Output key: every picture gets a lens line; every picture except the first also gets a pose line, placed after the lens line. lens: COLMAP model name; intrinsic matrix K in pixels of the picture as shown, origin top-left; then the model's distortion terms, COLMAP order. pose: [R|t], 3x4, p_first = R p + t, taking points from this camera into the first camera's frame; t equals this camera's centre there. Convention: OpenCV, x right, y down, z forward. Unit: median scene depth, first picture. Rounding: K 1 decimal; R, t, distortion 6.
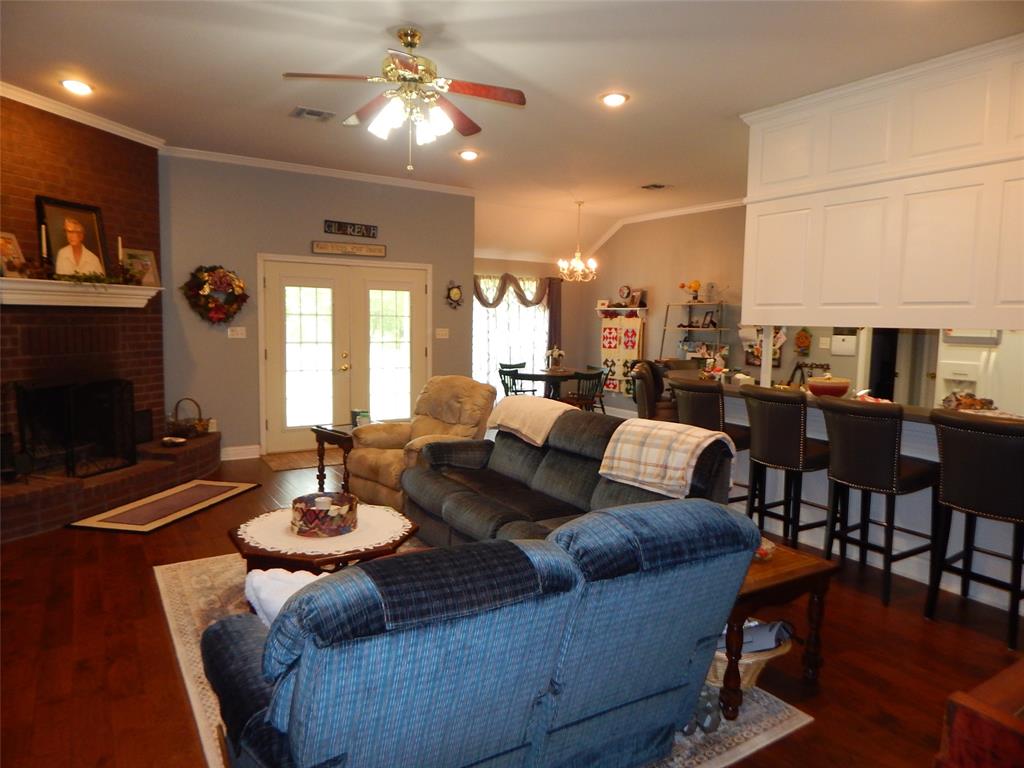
lens RADIAL K [[661.3, 0, 512.0], [0, 661.3, 384.0], [0, 0, 1]] dist [-0.025921, -0.001391]
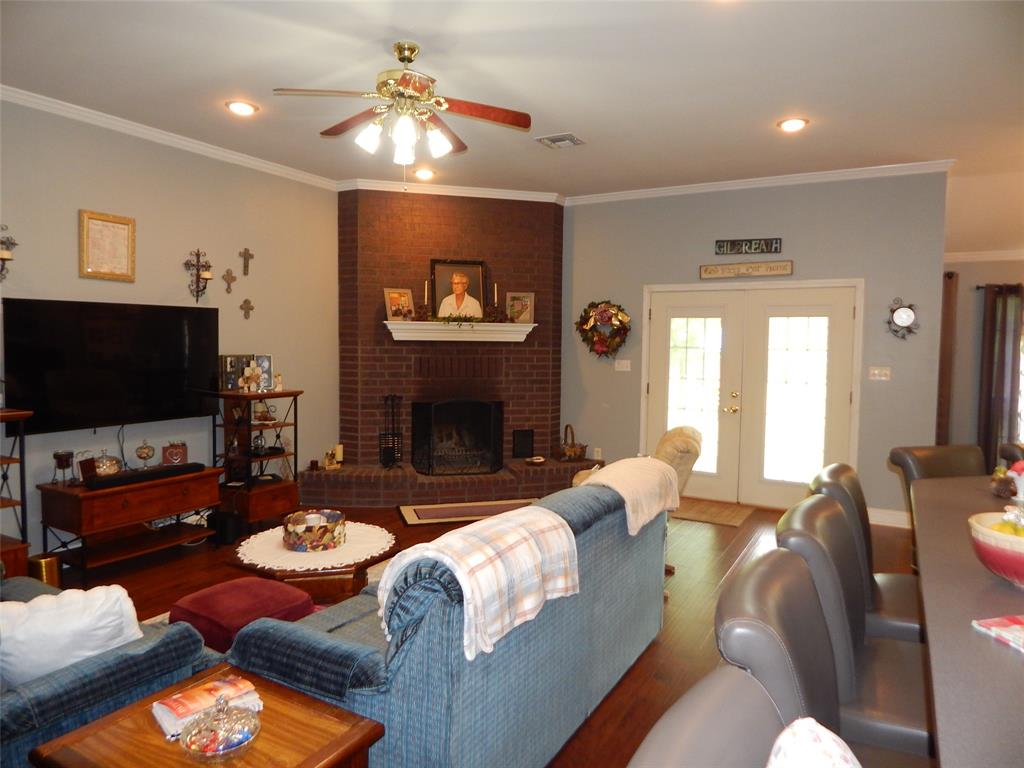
lens RADIAL K [[661.3, 0, 512.0], [0, 661.3, 384.0], [0, 0, 1]] dist [-0.025921, -0.001391]
pose [[0.447417, 0.044073, -0.893239, 0.382436], [-0.091906, 0.995763, 0.003097, -0.034904], [0.889591, 0.080708, 0.449572, 0.369738]]
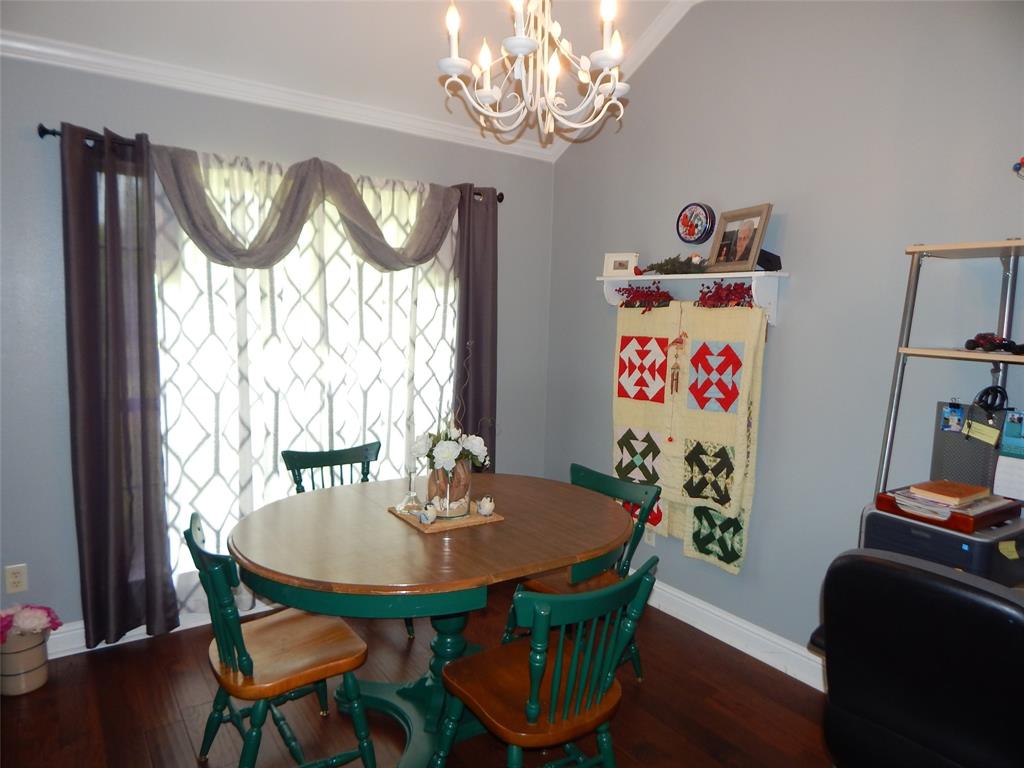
lens RADIAL K [[675.3, 0, 512.0], [0, 675.3, 384.0], [0, 0, 1]] dist [0.003376, -0.004453]
pose [[0.998757, 0.005176, 0.049565, 0.096629], [-0.005760, 0.999916, 0.011636, -0.093437], [-0.049501, -0.011907, 0.998703, 0.955499]]
